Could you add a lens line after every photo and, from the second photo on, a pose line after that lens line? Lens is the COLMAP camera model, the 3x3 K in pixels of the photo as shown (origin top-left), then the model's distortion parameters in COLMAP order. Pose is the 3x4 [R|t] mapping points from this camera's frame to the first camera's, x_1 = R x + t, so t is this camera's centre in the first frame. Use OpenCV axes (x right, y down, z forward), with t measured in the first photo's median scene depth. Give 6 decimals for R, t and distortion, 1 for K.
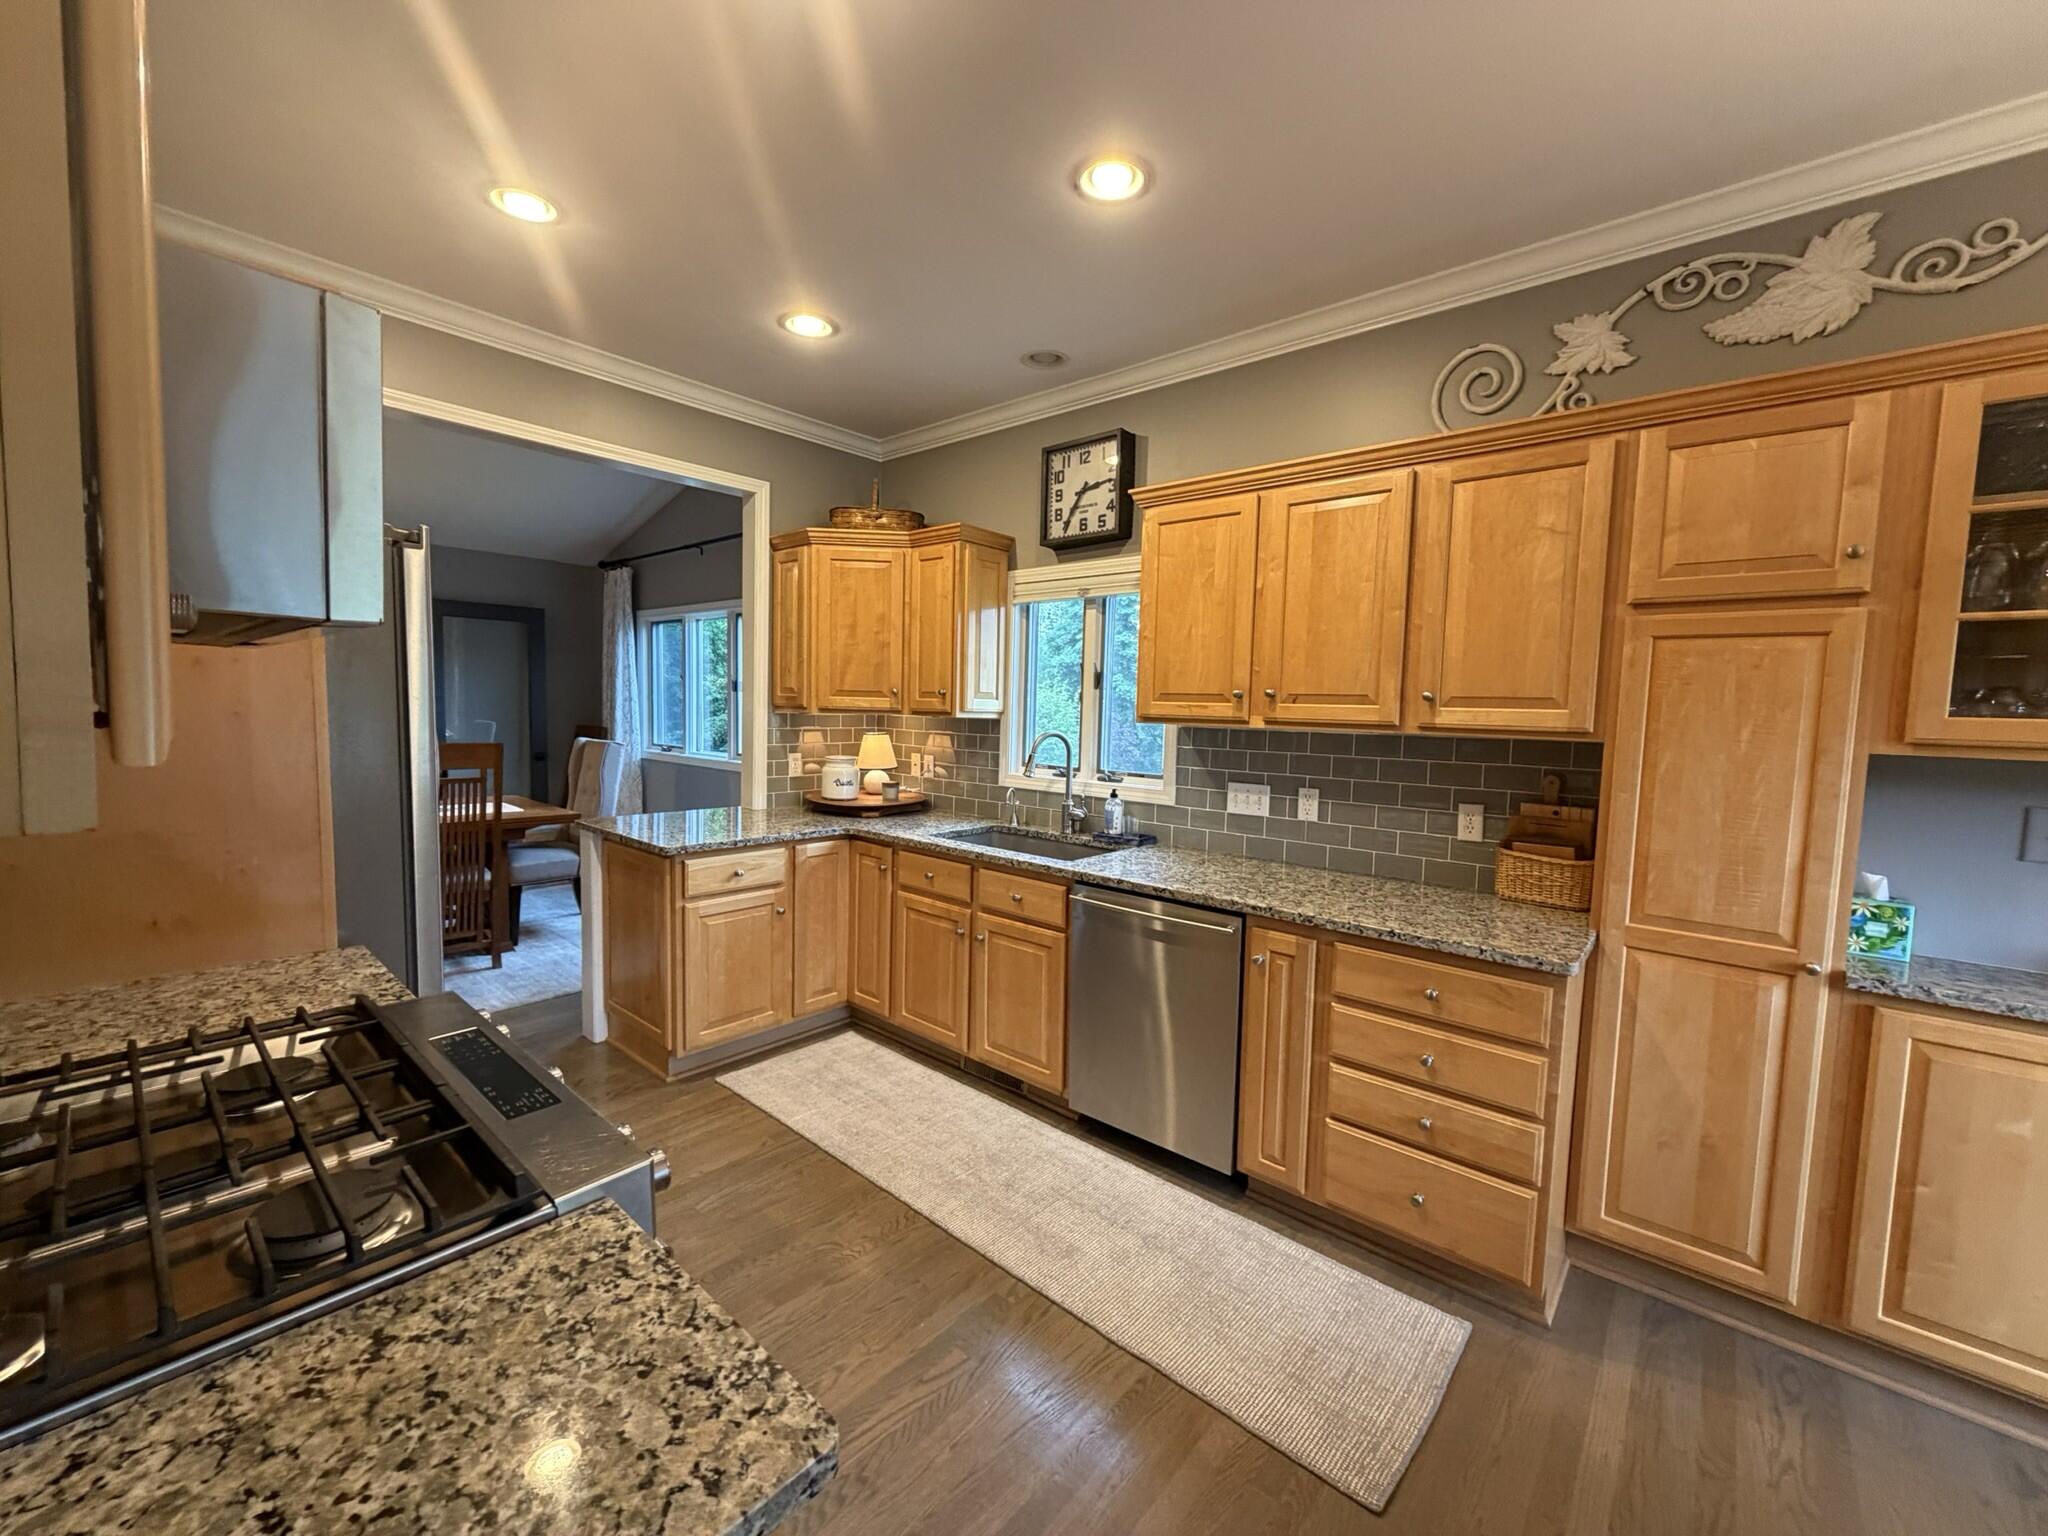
lens RADIAL K [[816.1, 0, 1029.9], [0, 816.1, 768.9], [0, 0, 1]] dist [-0.001662, 0.000490]
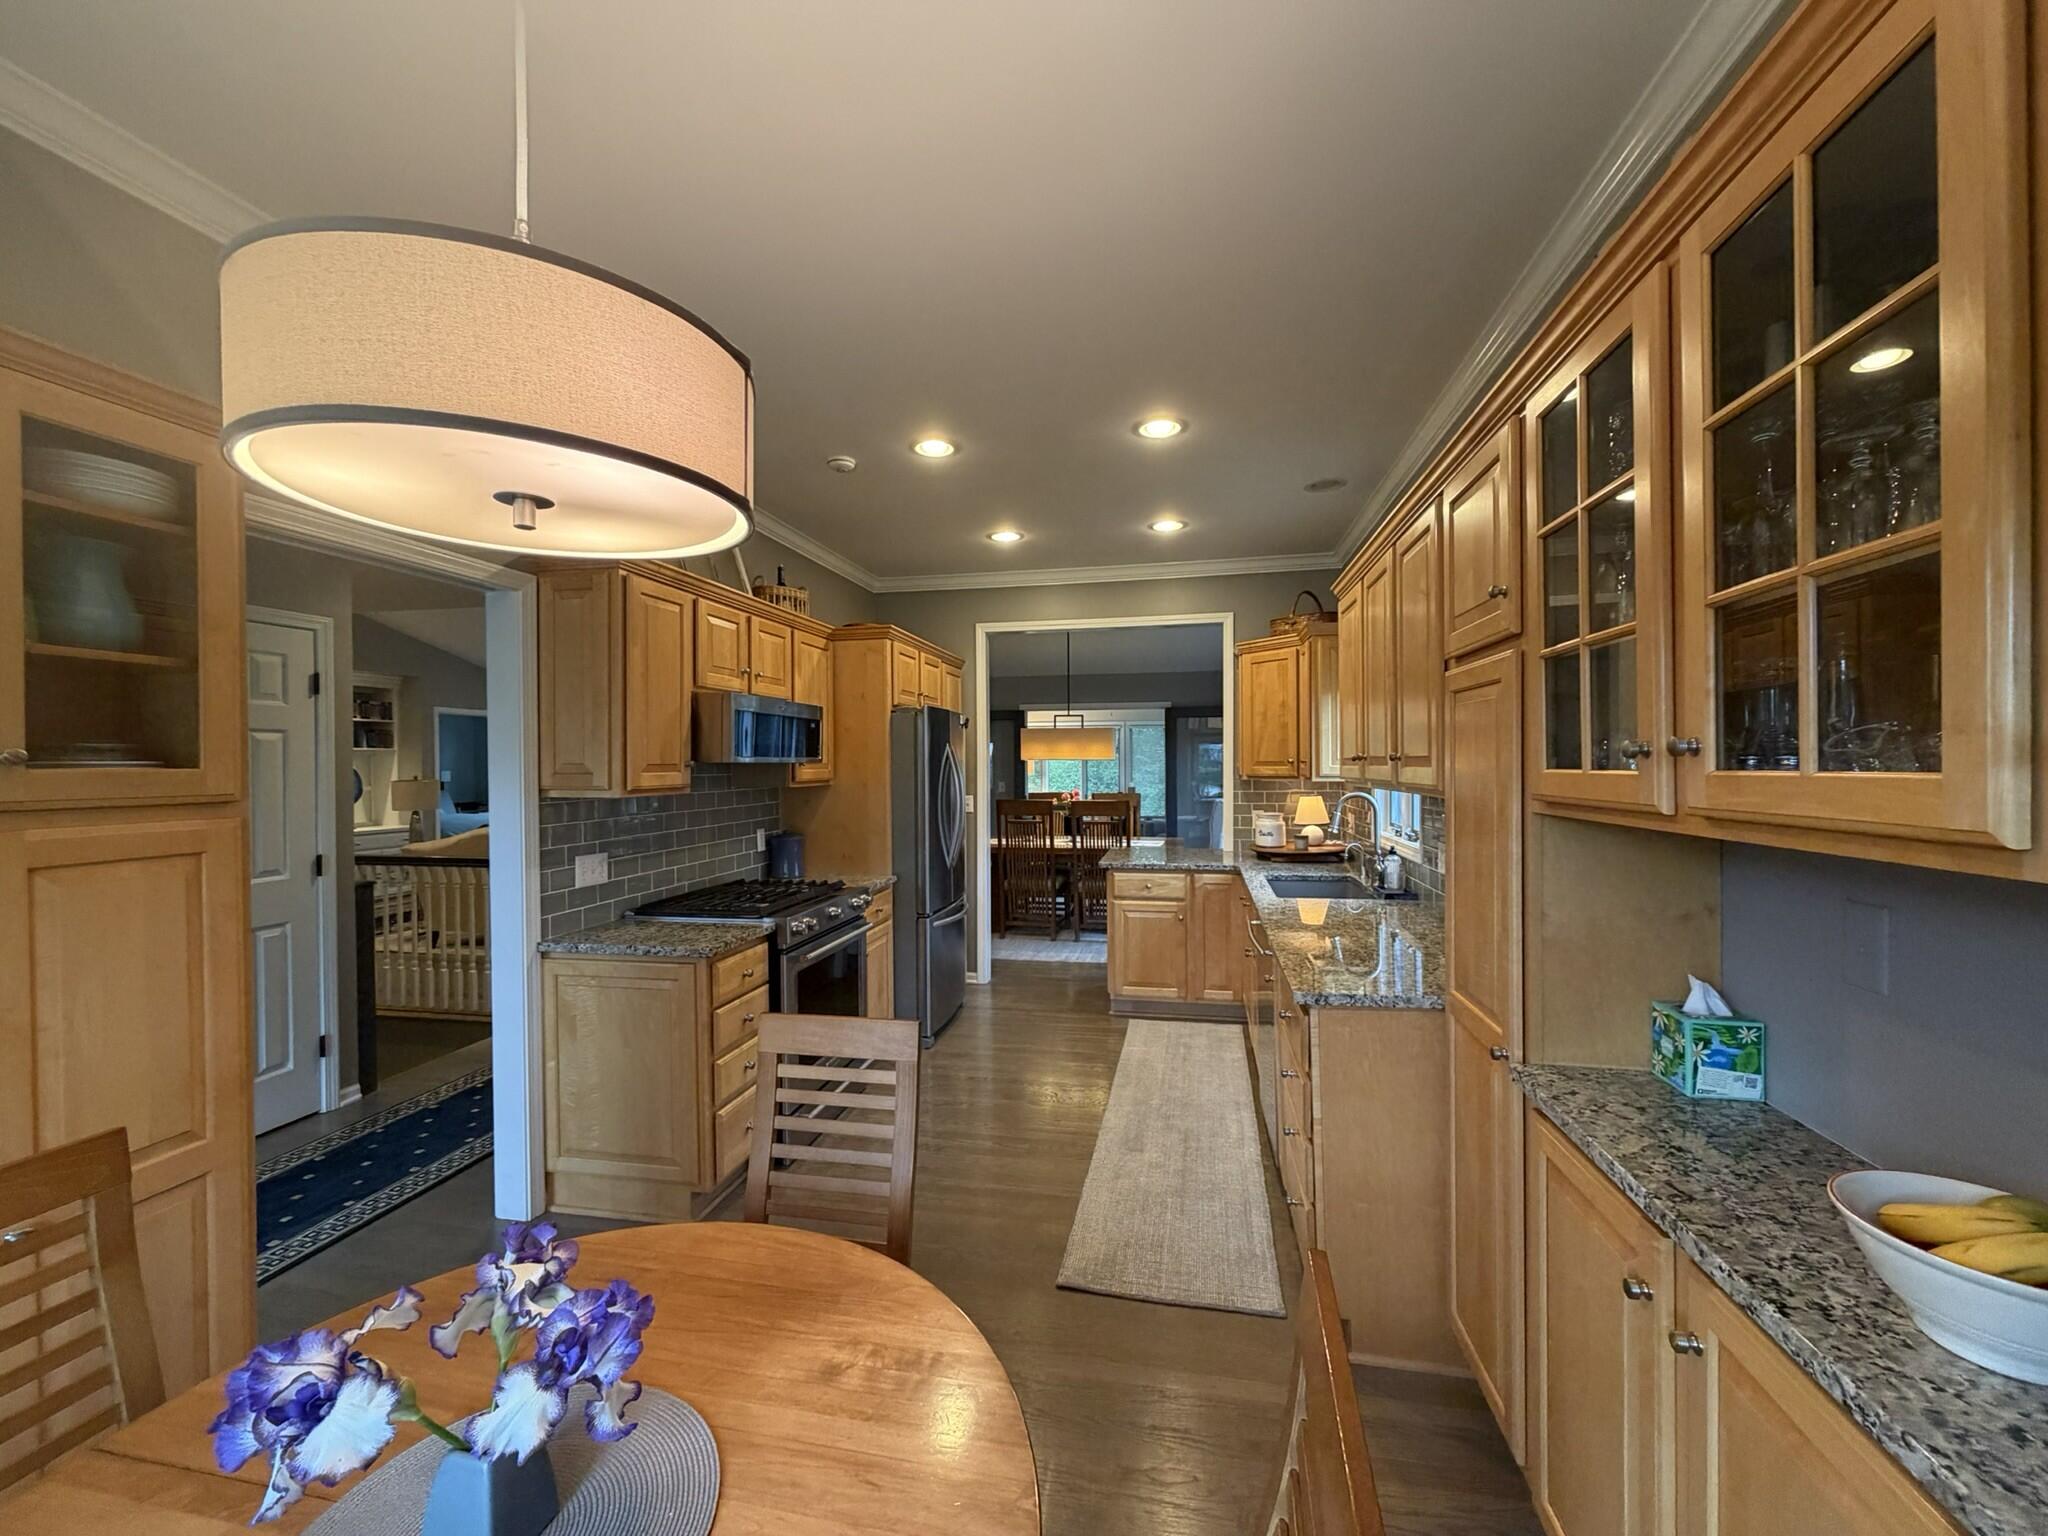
lens RADIAL K [[816.1, 0, 1029.9], [0, 816.1, 768.9], [0, 0, 1]] dist [-0.001662, 0.000490]
pose [[0.495357, -0.026412, -0.868288, 0.795374], [-0.047164, 0.997246, -0.057241, 0.007271], [0.867408, 0.069307, 0.492747, 0.049350]]
